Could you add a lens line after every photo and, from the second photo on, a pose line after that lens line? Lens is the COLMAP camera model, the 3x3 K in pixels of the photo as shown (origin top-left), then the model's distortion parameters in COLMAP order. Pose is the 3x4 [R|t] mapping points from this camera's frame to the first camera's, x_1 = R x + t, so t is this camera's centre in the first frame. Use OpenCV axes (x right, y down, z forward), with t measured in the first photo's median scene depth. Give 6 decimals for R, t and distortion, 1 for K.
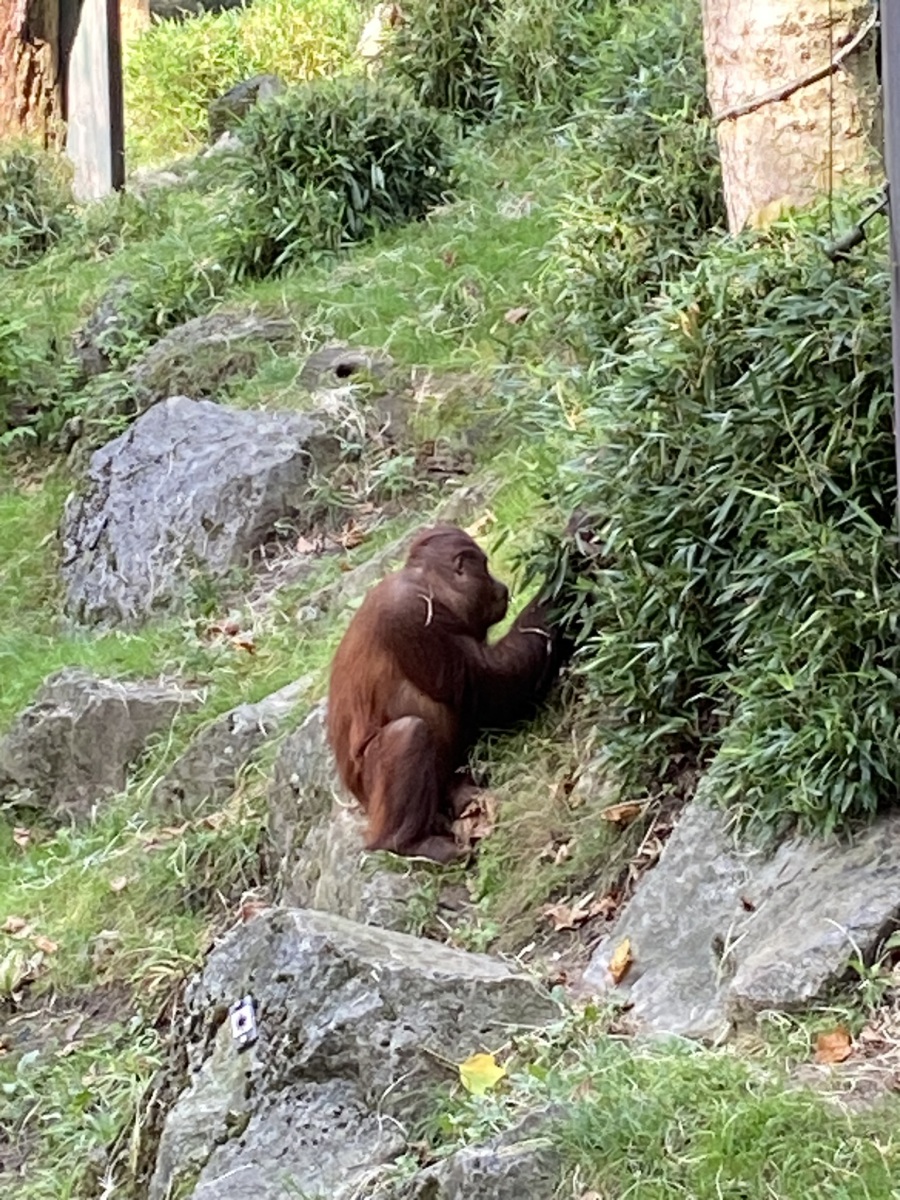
lens RADIAL K [[4709.1, 0, 450.0], [0, 4709.1, 600.0], [0, 0, 1]] dist [0.002175, -0.963019]
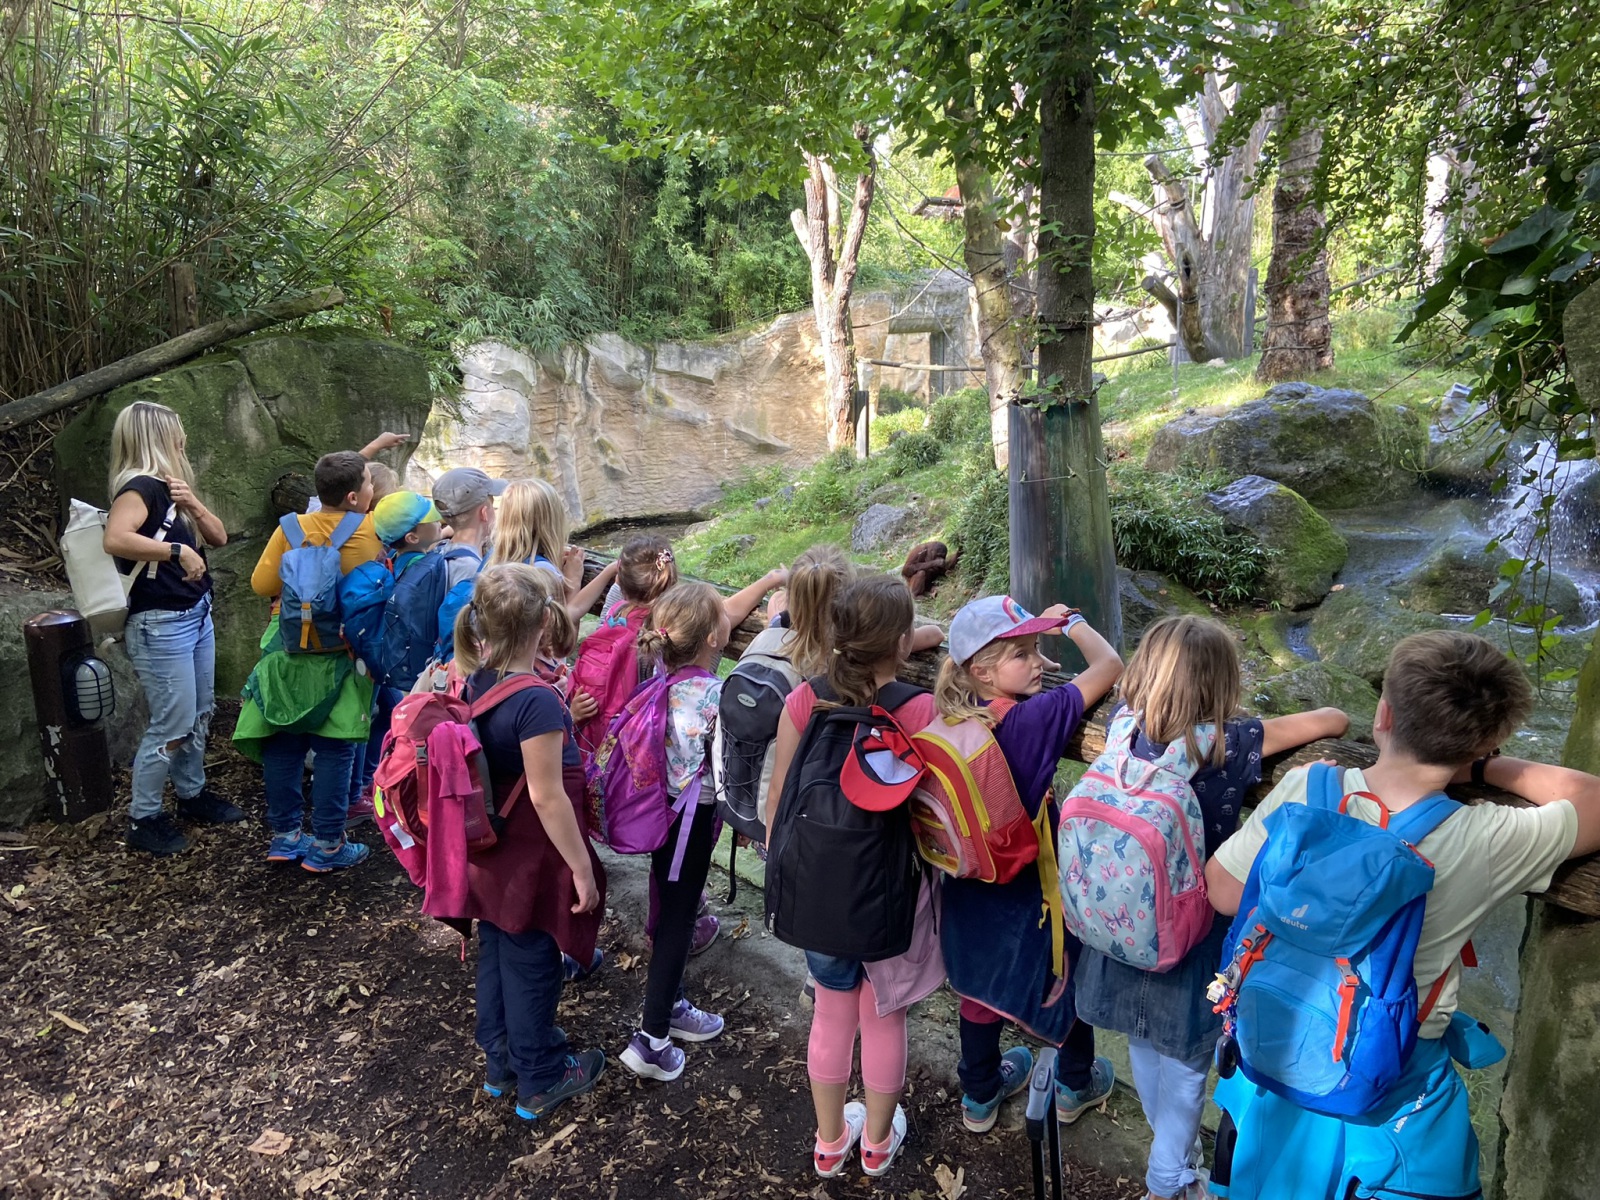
lens RADIAL K [[1289.1, 0, 800.0], [0, 1289.1, 600.0], [0, 0, 1]] dist [0.129471, -0.180086]
pose [[0.991904, 0.030978, -0.123150, 0.024316], [-0.027330, 0.999139, 0.031207, 0.013433], [0.124011, -0.027588, 0.991897, -0.251741]]
